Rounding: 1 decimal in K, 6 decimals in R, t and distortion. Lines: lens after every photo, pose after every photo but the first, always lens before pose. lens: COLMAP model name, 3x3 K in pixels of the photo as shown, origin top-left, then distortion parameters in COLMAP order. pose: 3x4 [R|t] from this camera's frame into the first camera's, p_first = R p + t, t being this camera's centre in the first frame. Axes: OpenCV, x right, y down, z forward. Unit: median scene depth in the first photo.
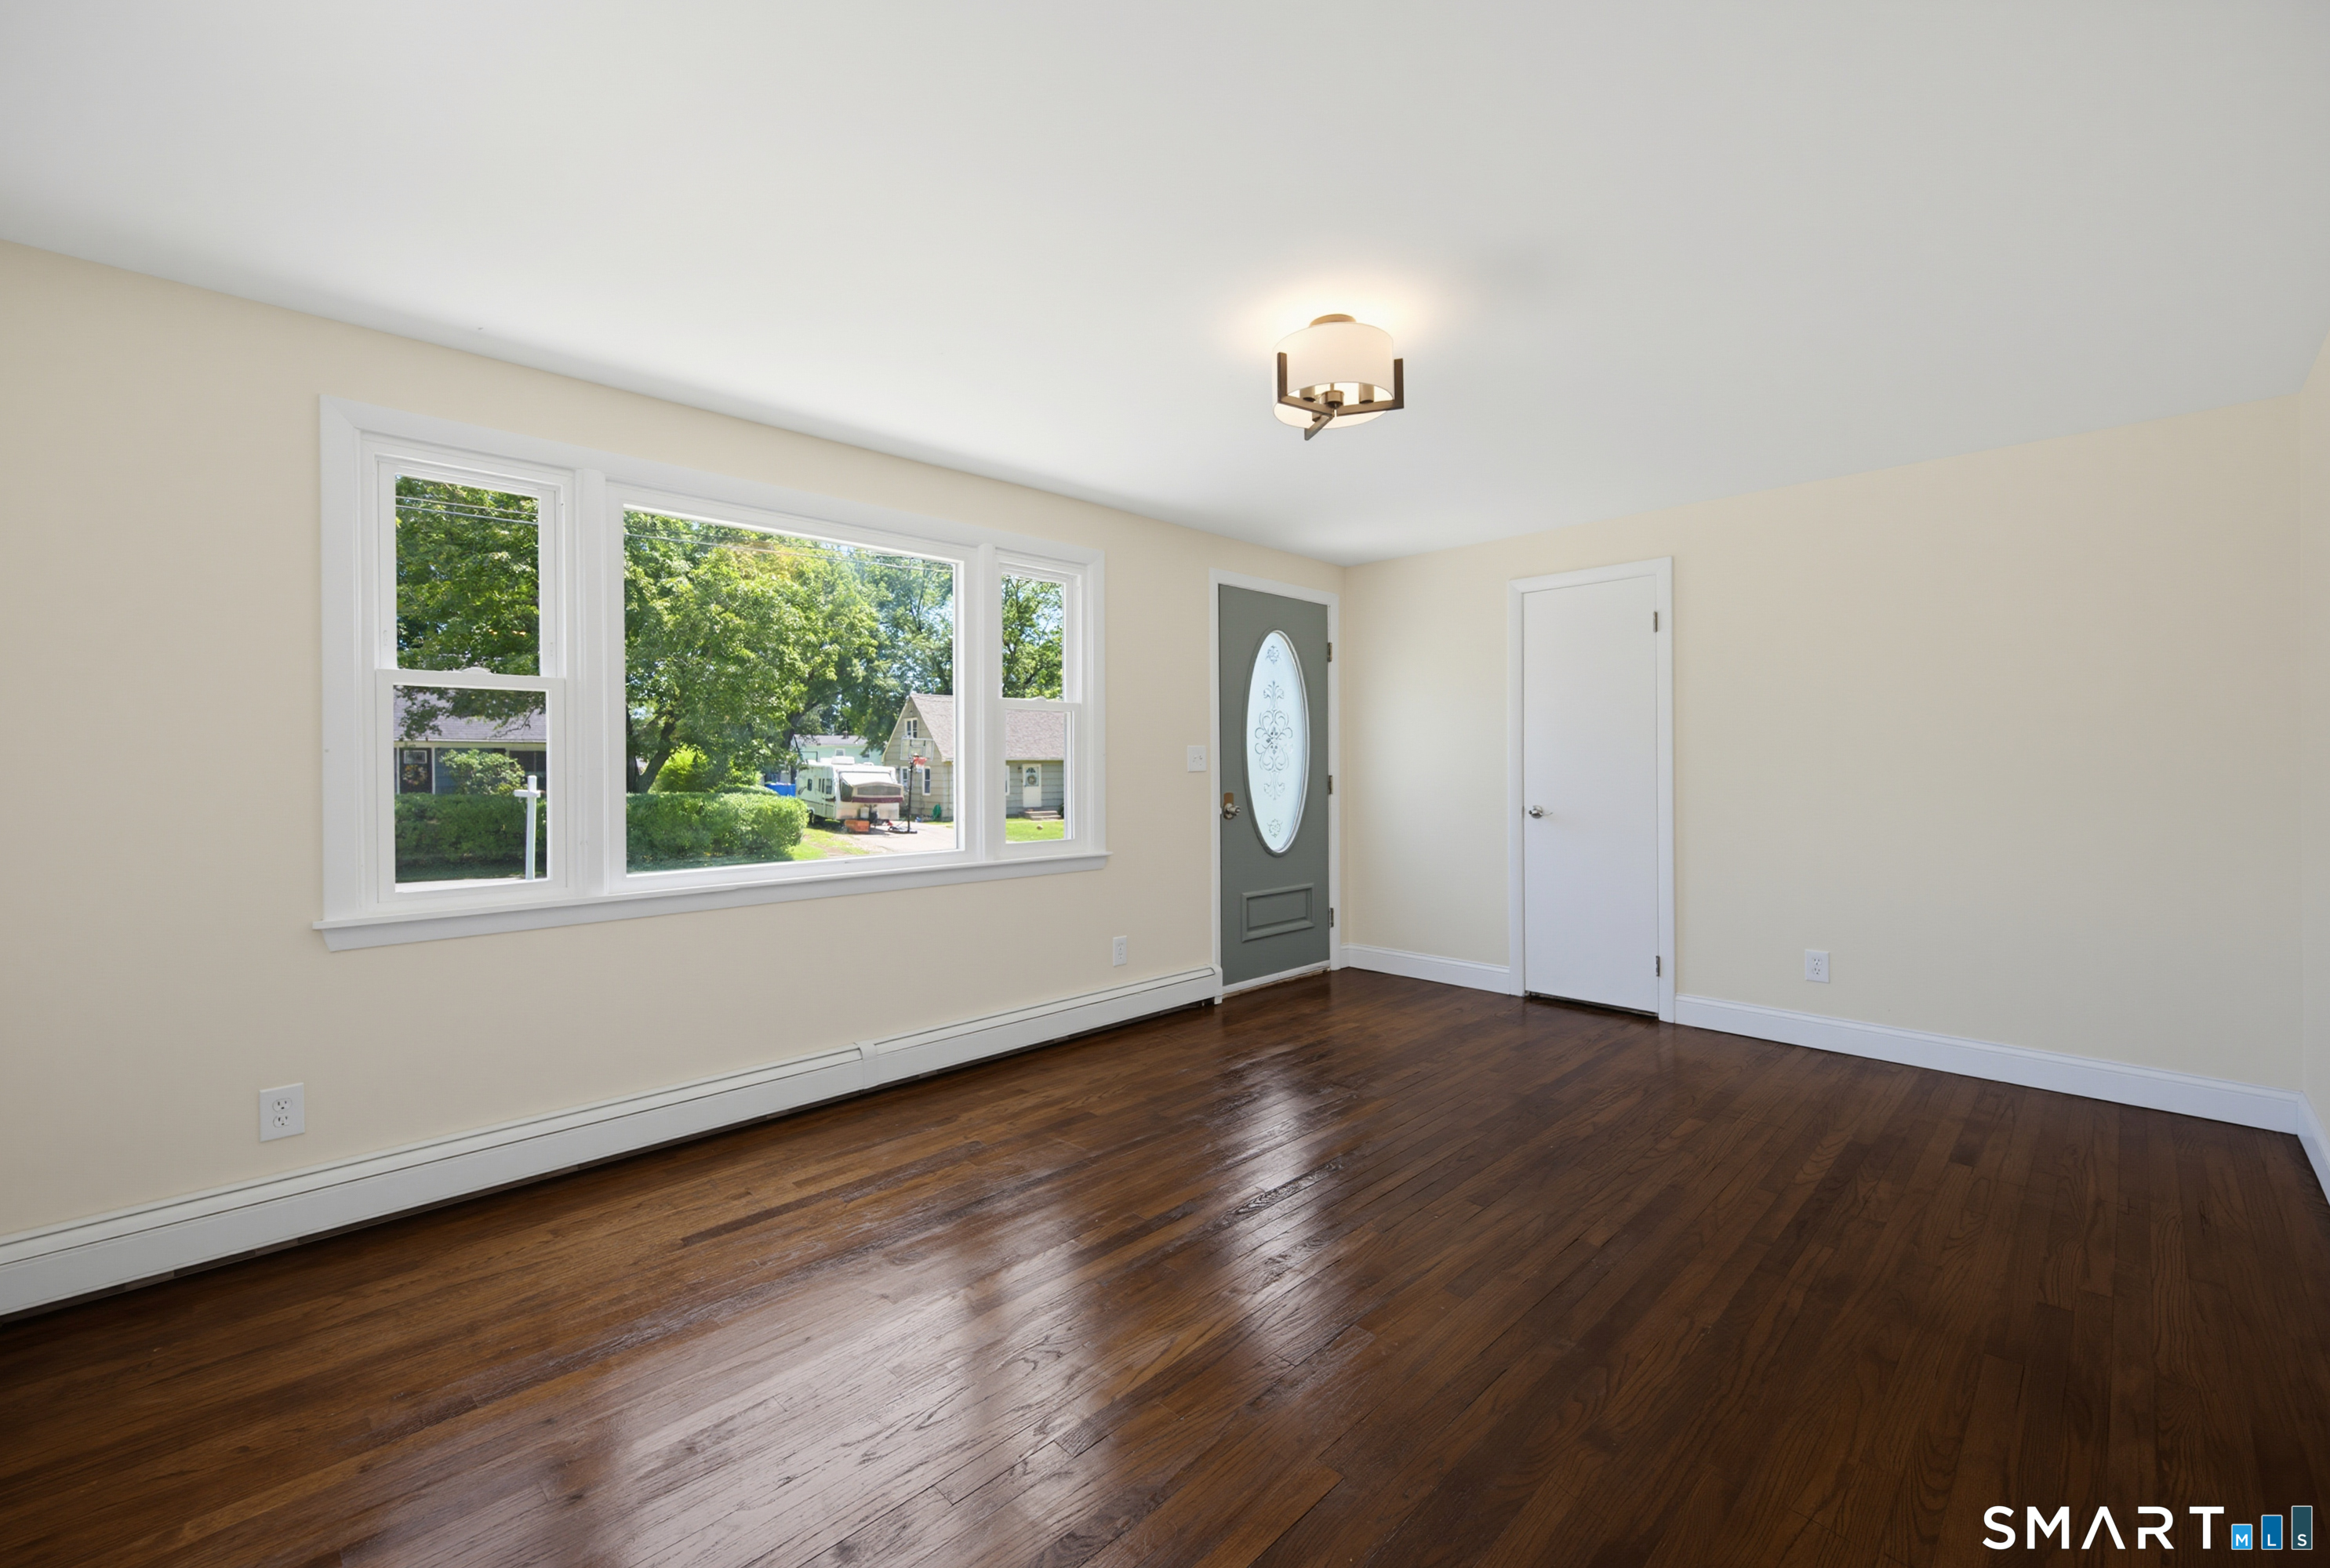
lens RADIAL K [[929.6, 0, 1160.0], [0, 929.6, 762.8], [0, 0, 1]] dist [0.001984, -0.000107]
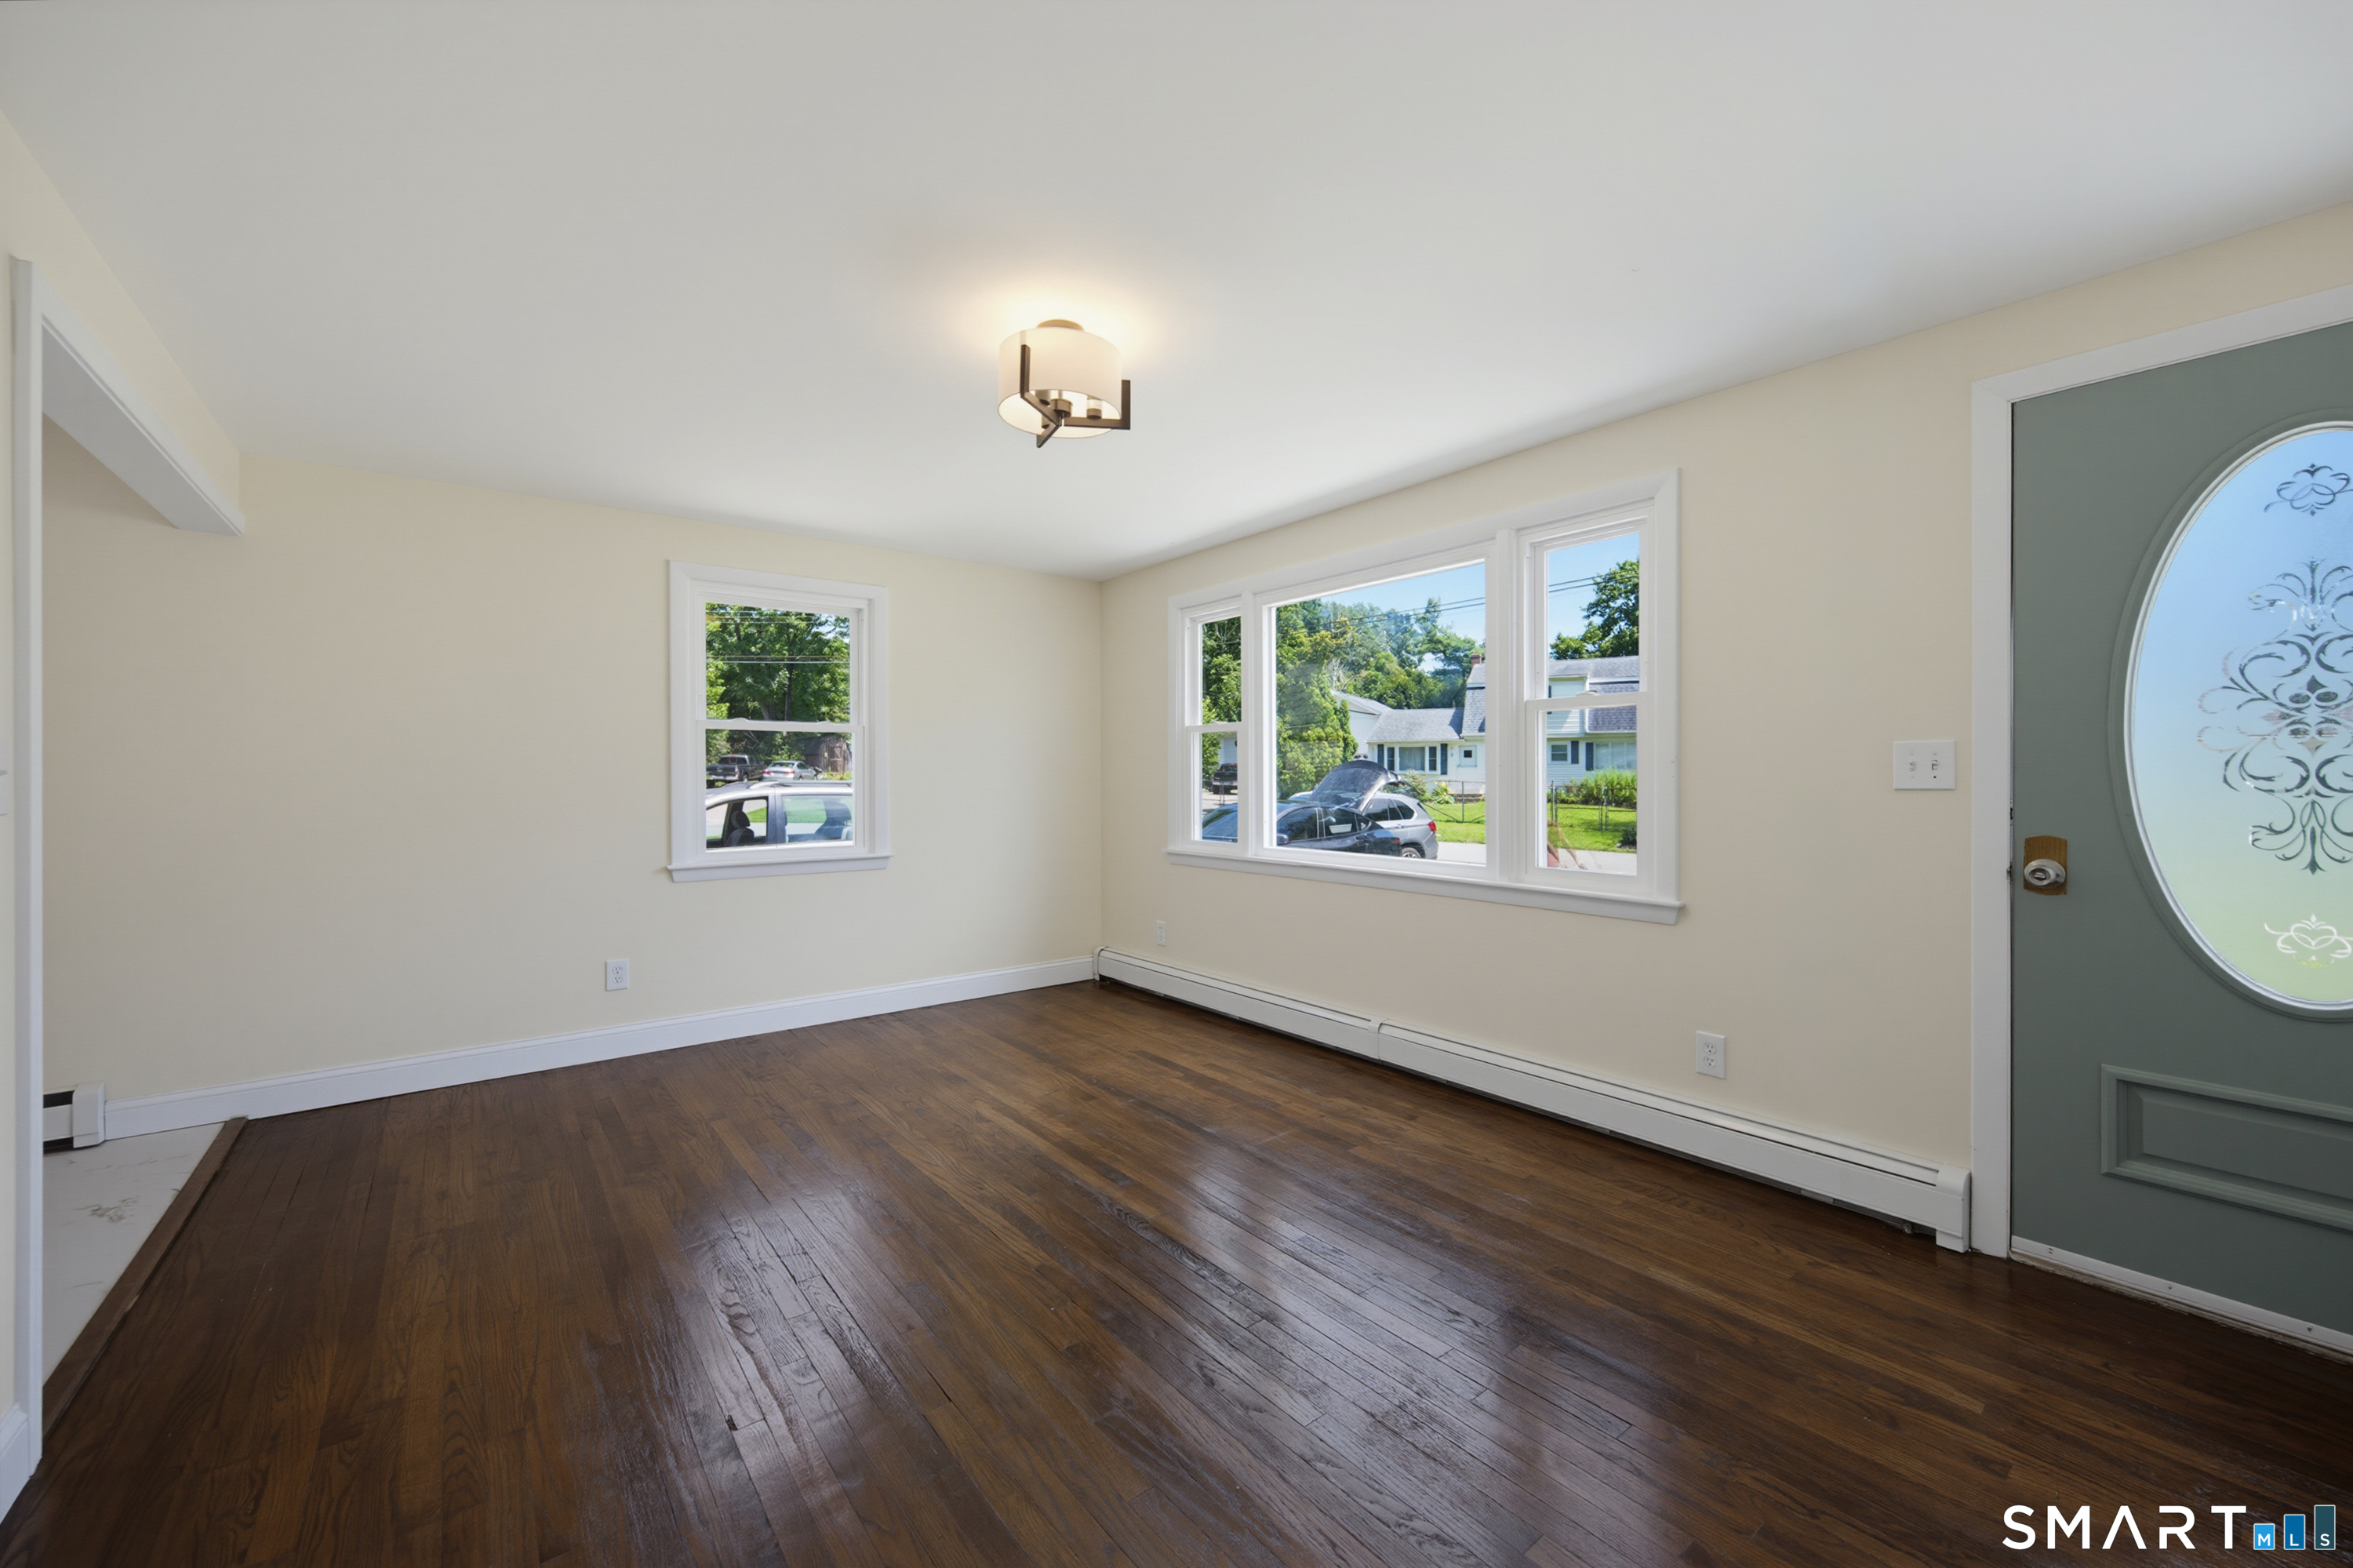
lens RADIAL K [[916.9, 0, 1217.1], [0, 916.9, 806.1], [0, 0, 1]] dist [0.010462, -0.000052]
pose [[-0.078962, 0.042540, -0.995970, 0.918614], [0.010959, 0.999066, 0.041803, -0.012982], [0.996817, -0.007614, -0.079355, 1.005021]]
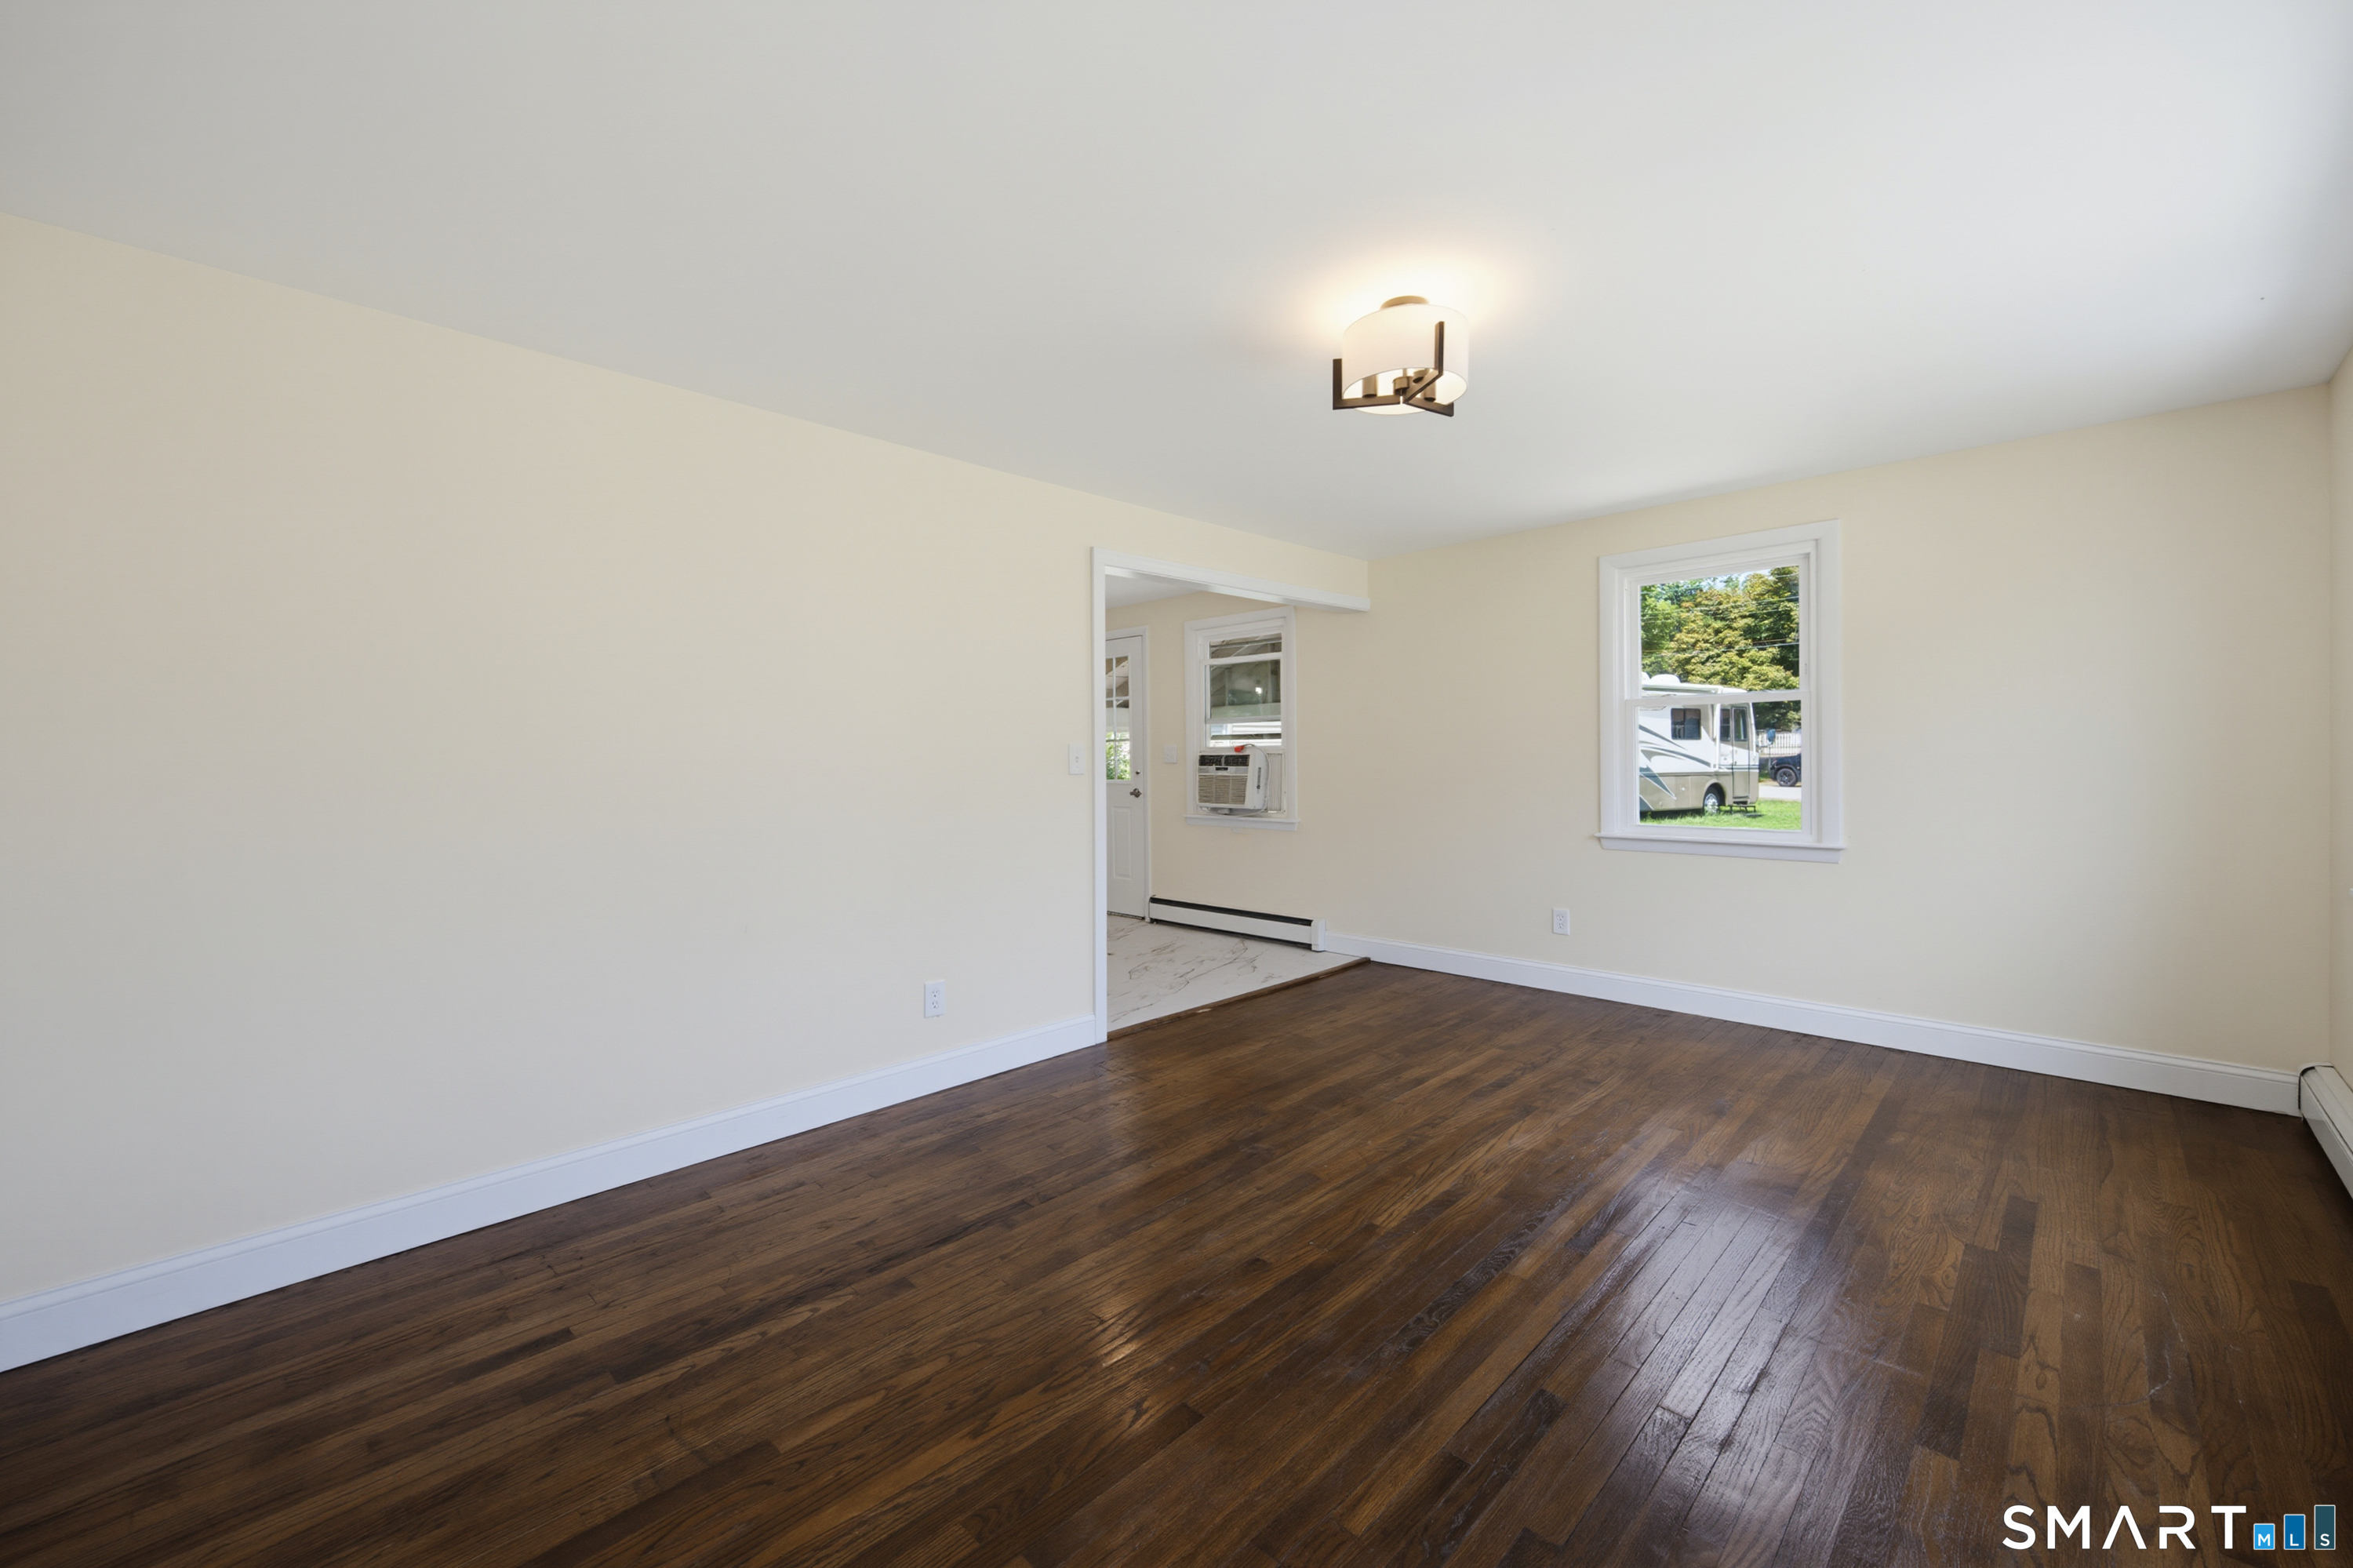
lens RADIAL K [[942.9, 0, 1176.3], [0, 942.9, 772.6], [0, 0, 1]] dist [0.000723, -0.000019]
pose [[-0.999623, 0.020654, -0.018085, 0.363353], [0.020557, 0.999773, 0.005531, 0.000481], [0.018195, 0.005157, -0.999821, 1.603703]]
